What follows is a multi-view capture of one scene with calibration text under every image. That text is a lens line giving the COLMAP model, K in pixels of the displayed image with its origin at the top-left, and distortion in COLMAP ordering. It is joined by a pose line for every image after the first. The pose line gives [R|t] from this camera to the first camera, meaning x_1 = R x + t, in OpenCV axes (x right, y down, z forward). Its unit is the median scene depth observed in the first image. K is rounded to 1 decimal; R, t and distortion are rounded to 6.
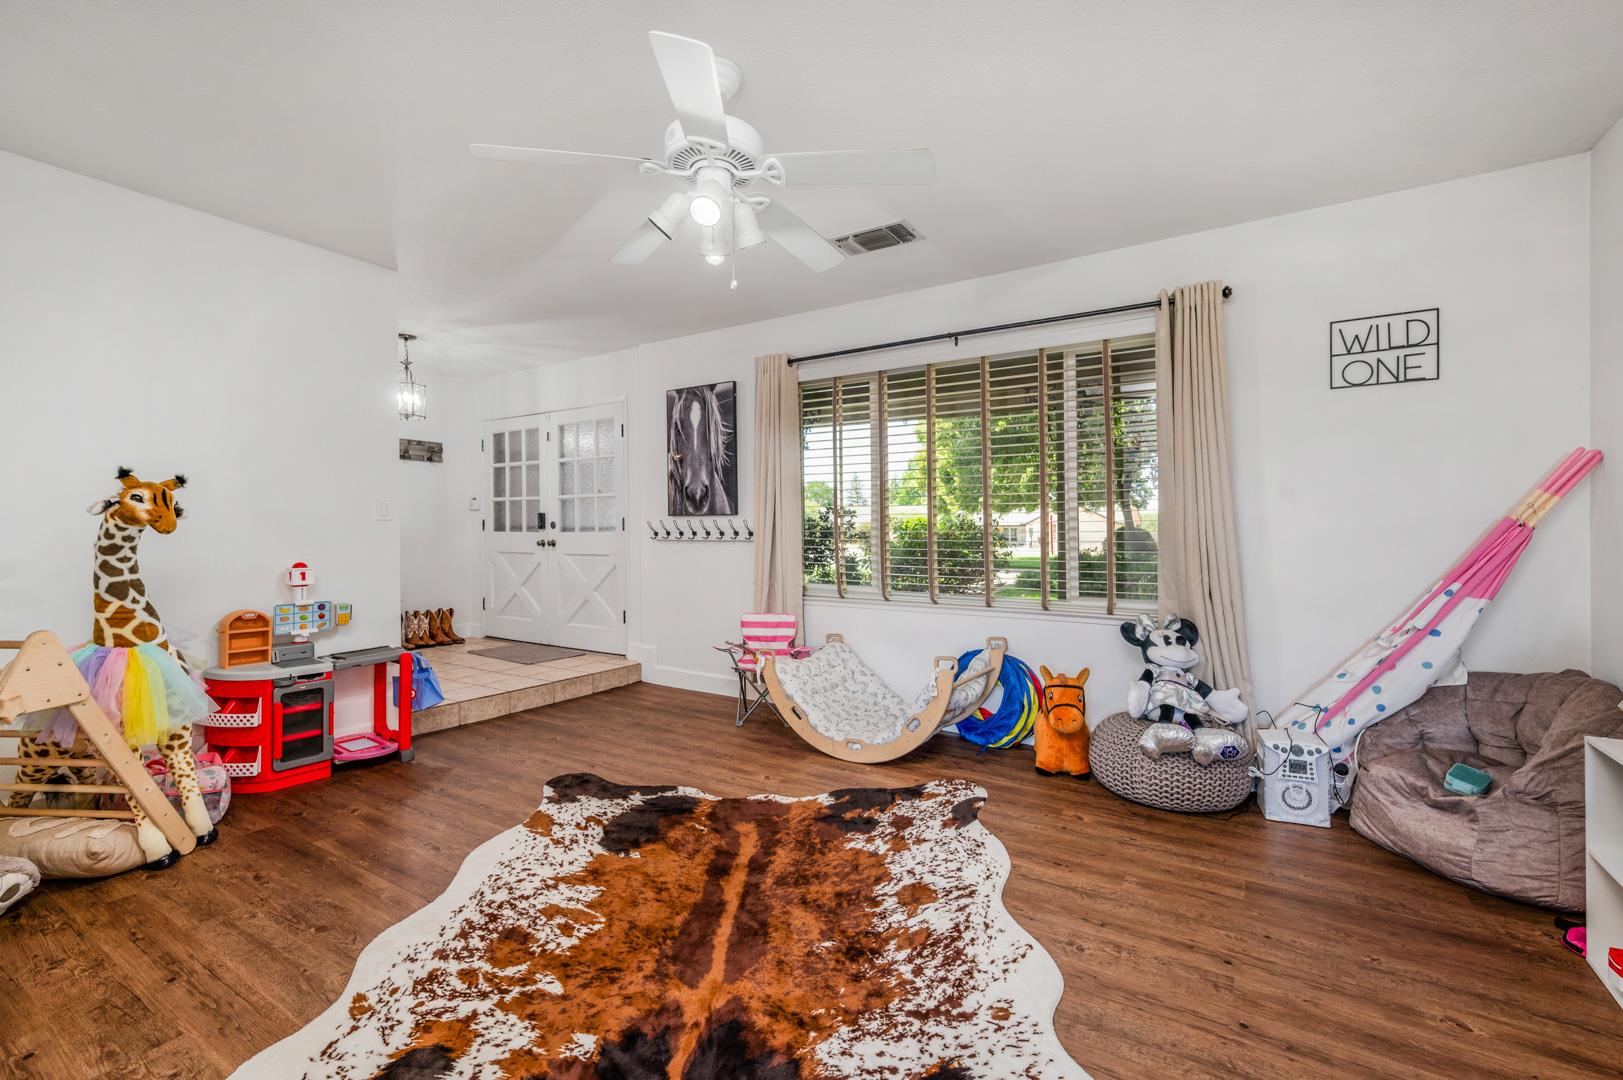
lens RADIAL K [[686.5, 0, 821.0], [0, 686.5, 535.4], [0, 0, 1]] dist [0.000914, 0.000407]
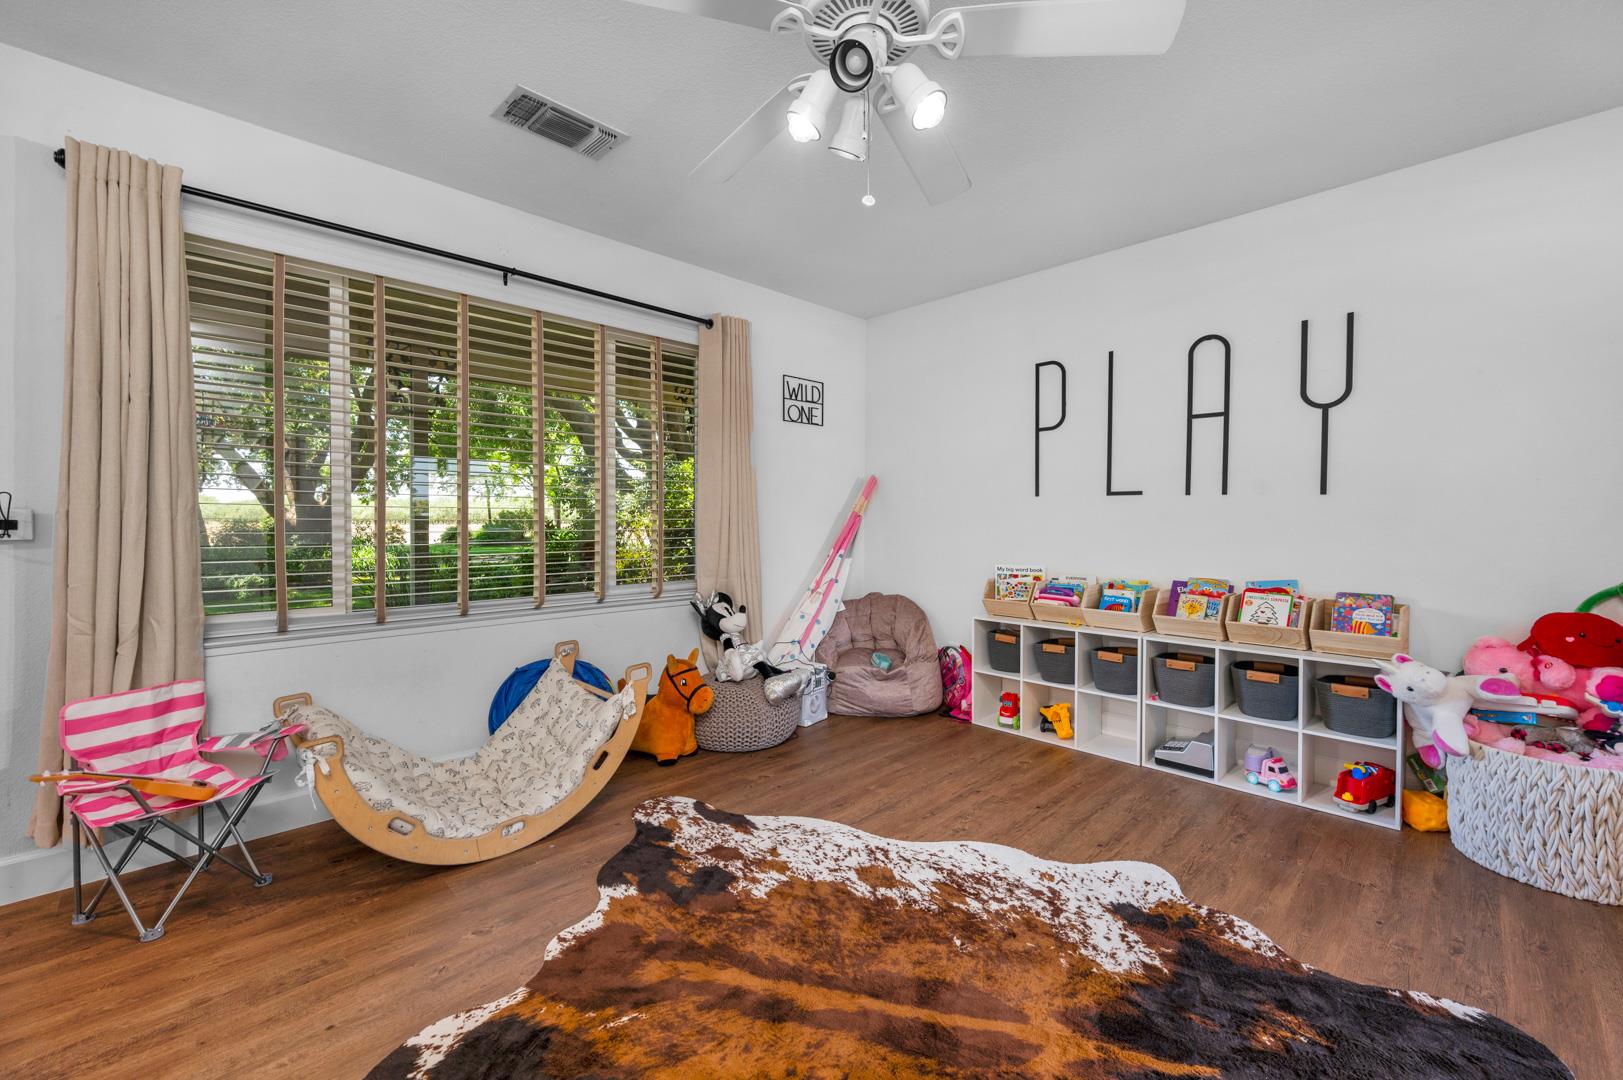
lens RADIAL K [[658.3, 0, 826.2], [0, 658.3, 531.8], [0, 0, 1]] dist [0.000261, 0.000213]
pose [[0.236119, -0.020409, 0.971510, -0.695947], [0.003335, 0.999791, 0.020192, -0.010769], [-0.971719, -0.001528, 0.236137, 0.708727]]
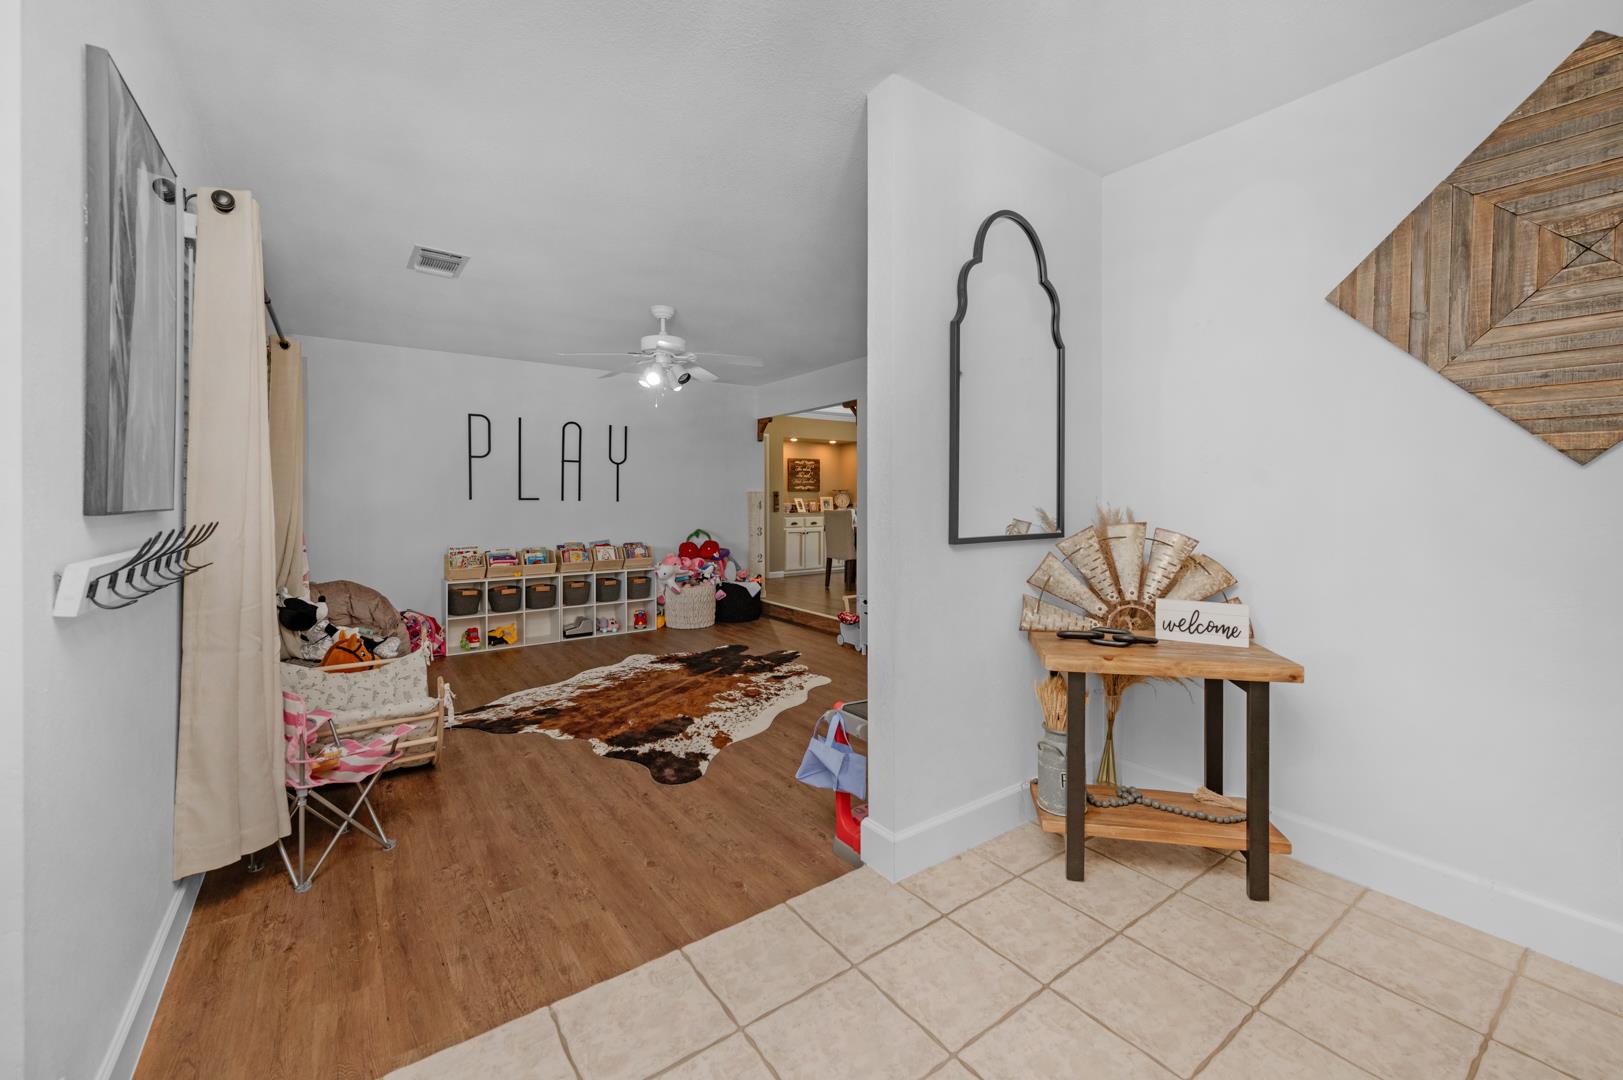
lens RADIAL K [[664.1, 0, 818.2], [0, 664.1, 550.0], [0, 0, 1]] dist [-0.000524, 0.000192]
pose [[-0.921181, -0.034525, 0.387599, -1.139373], [-0.000040, 0.996065, 0.088630, -0.087478], [-0.389134, 0.081629, -0.917557, 2.205065]]
